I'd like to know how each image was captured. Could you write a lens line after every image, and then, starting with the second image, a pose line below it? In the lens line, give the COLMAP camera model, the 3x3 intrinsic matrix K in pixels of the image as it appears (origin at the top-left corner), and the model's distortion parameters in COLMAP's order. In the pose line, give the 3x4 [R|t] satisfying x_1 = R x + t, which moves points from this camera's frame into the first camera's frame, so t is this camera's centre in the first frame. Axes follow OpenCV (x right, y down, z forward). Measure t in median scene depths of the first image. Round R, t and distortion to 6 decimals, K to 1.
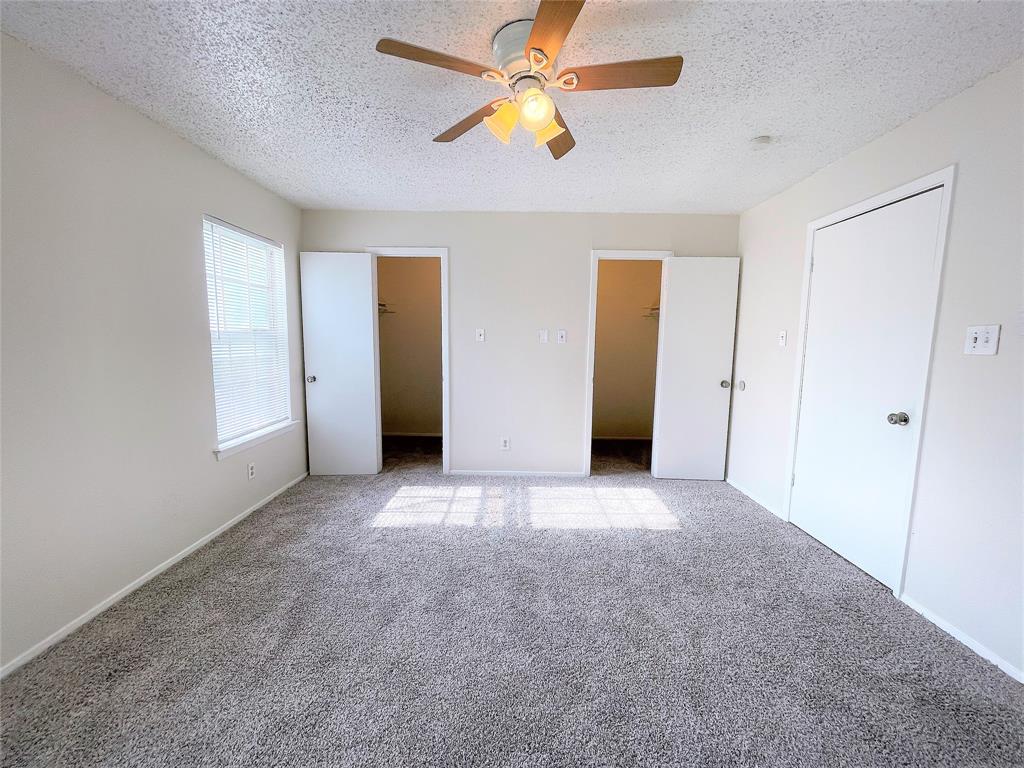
lens RADIAL K [[413.0, 0, 507.9], [0, 413.0, 383.4], [0, 0, 1]] dist [0.001897, -0.000134]
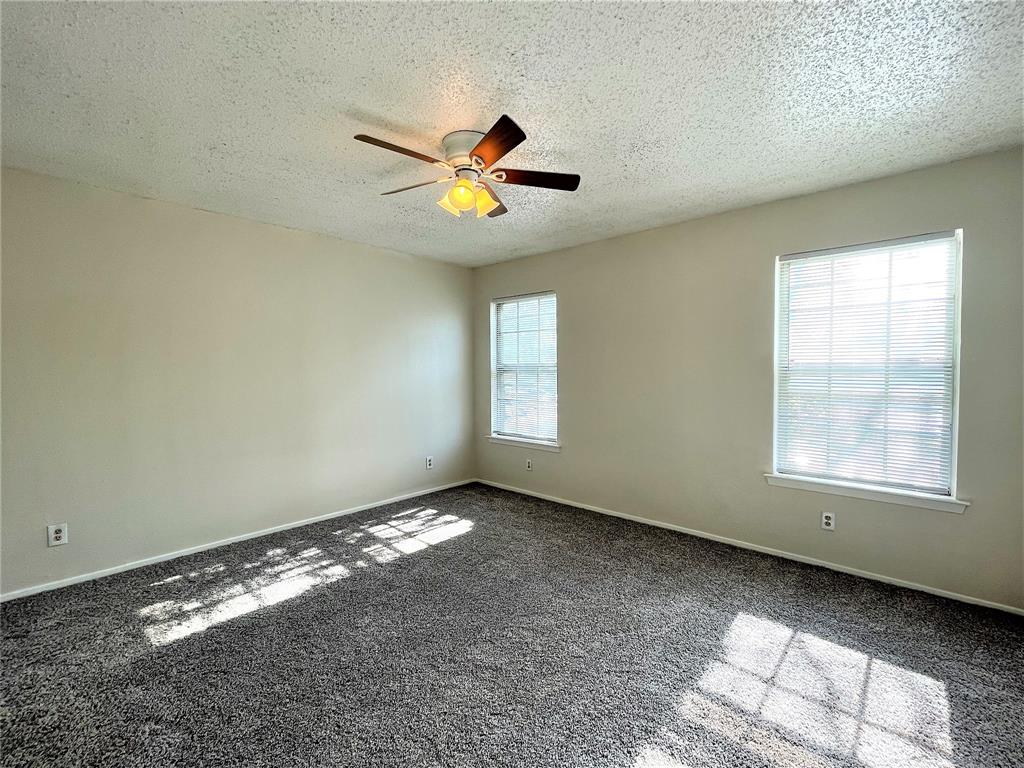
lens RADIAL K [[438.2, 0, 512.0], [0, 438.2, 384.0], [0, 0, 1]] dist [0.000311, 0.000235]
pose [[-0.671271, 0.014655, -0.741067, 0.450950], [-0.086349, 0.991451, 0.097823, -0.096573], [0.736165, 0.129656, -0.664266, 0.951587]]
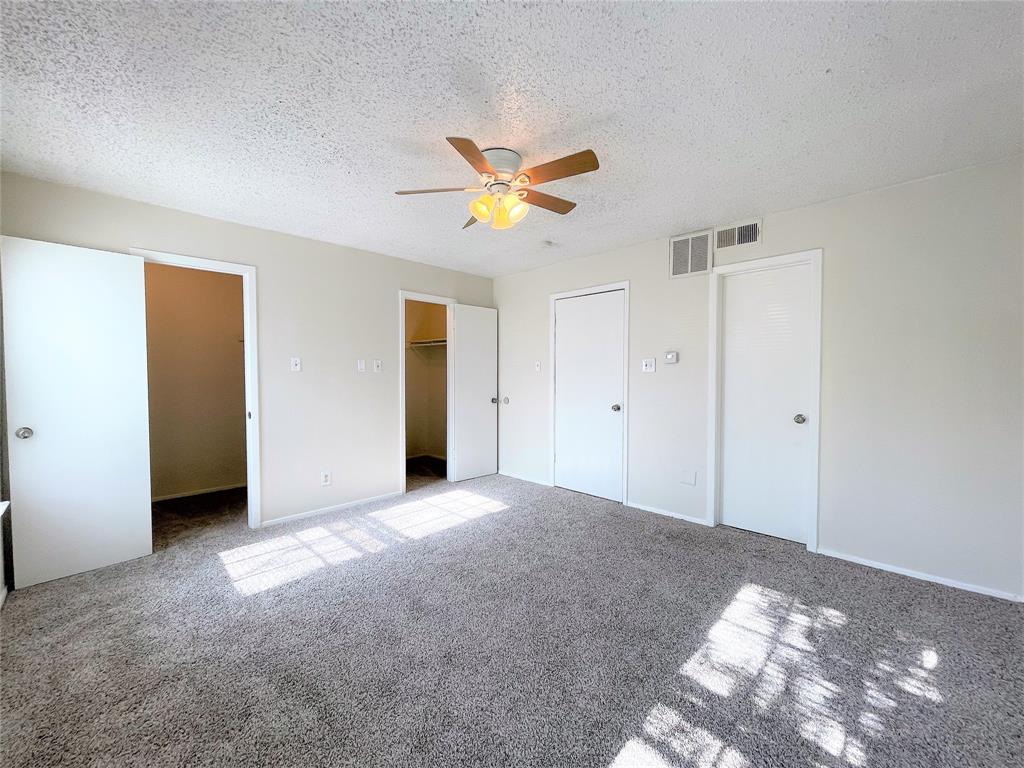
lens RADIAL K [[413.0, 0, 507.9], [0, 413.0, 383.4], [0, 0, 1]] dist [0.001897, -0.000134]
pose [[0.702452, -0.032328, 0.710997, -0.430282], [0.087917, 0.995258, -0.041608, 0.005915], [-0.706281, 0.091737, 0.701963, 0.018139]]
